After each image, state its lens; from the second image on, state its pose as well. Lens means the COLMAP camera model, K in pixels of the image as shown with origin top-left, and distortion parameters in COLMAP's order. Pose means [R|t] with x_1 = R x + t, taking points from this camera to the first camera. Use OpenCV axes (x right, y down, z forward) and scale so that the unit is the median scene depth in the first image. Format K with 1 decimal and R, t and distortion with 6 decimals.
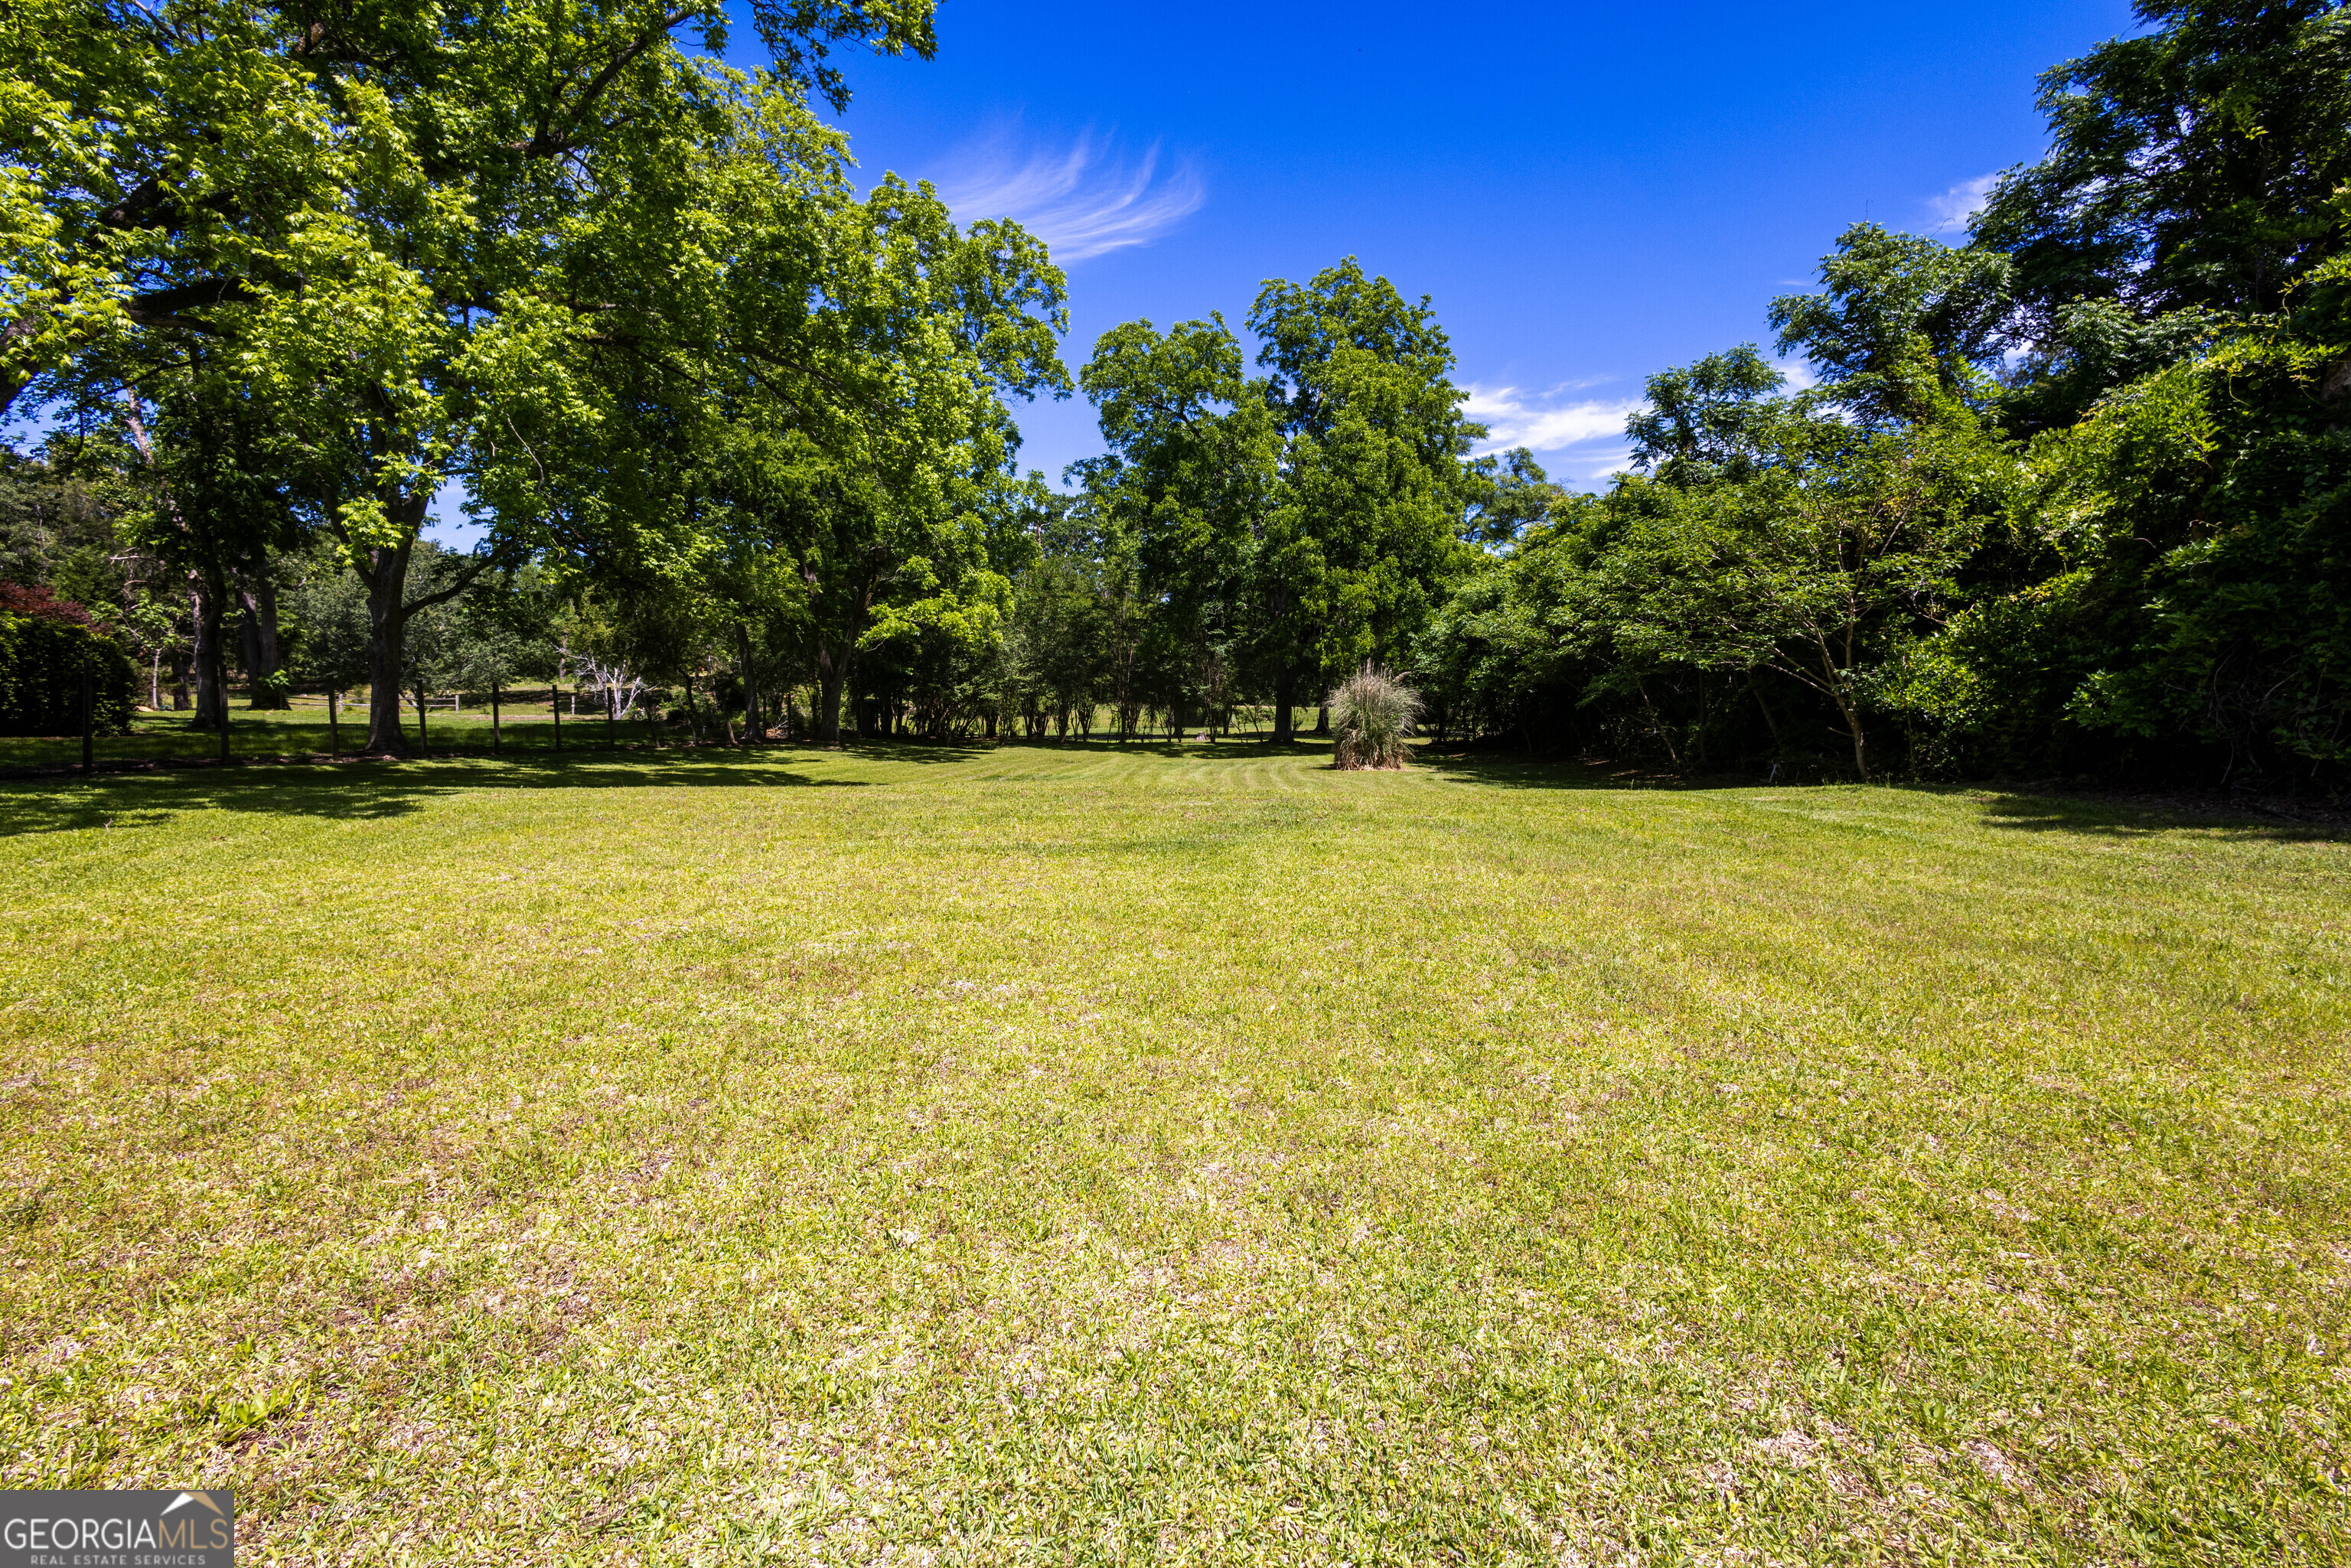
lens RADIAL K [[1083.2, 0, 1177.9], [0, 1083.2, 780.5], [0, 0, 1]] dist [0.000302, 0.000040]
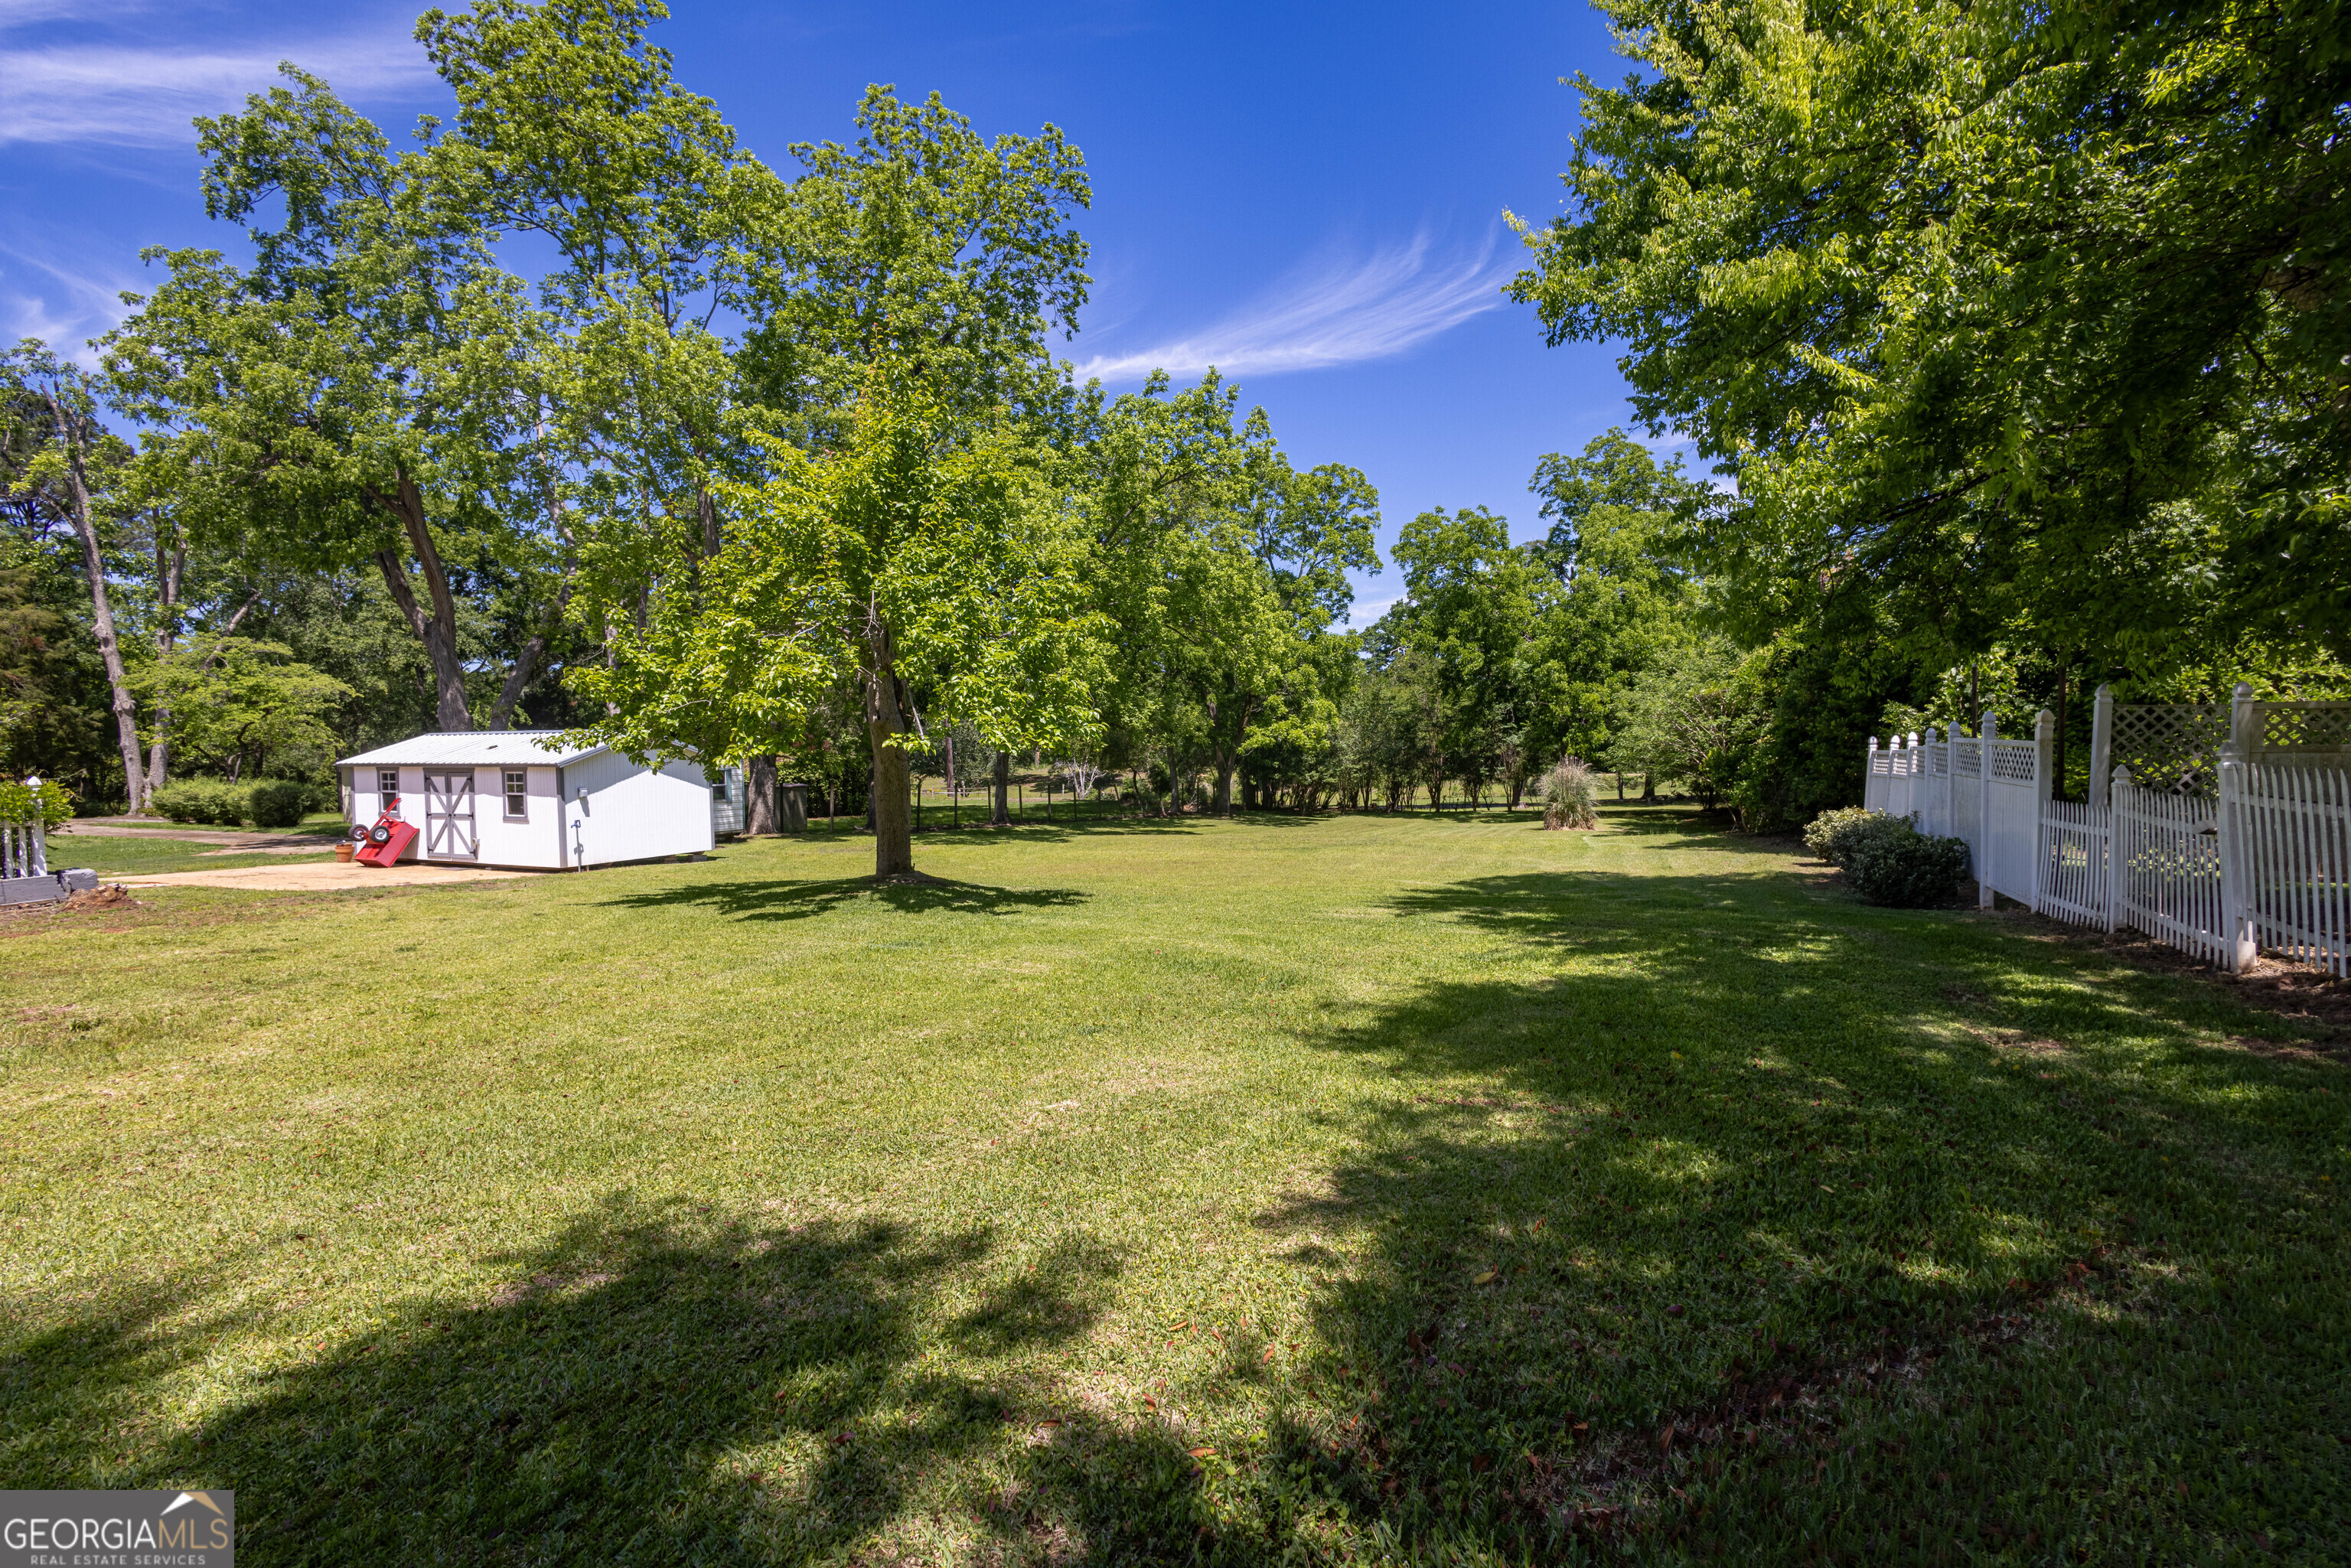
lens RADIAL K [[1106.2, 0, 1214.0], [0, 1106.2, 775.6], [0, 0, 1]] dist [0.015897, 0.000230]
pose [[0.944755, -0.021335, -0.327081, 0.167305], [-0.000108, 0.997859, -0.065401, 0.011878], [0.327777, 0.061824, 0.942730, -0.447193]]
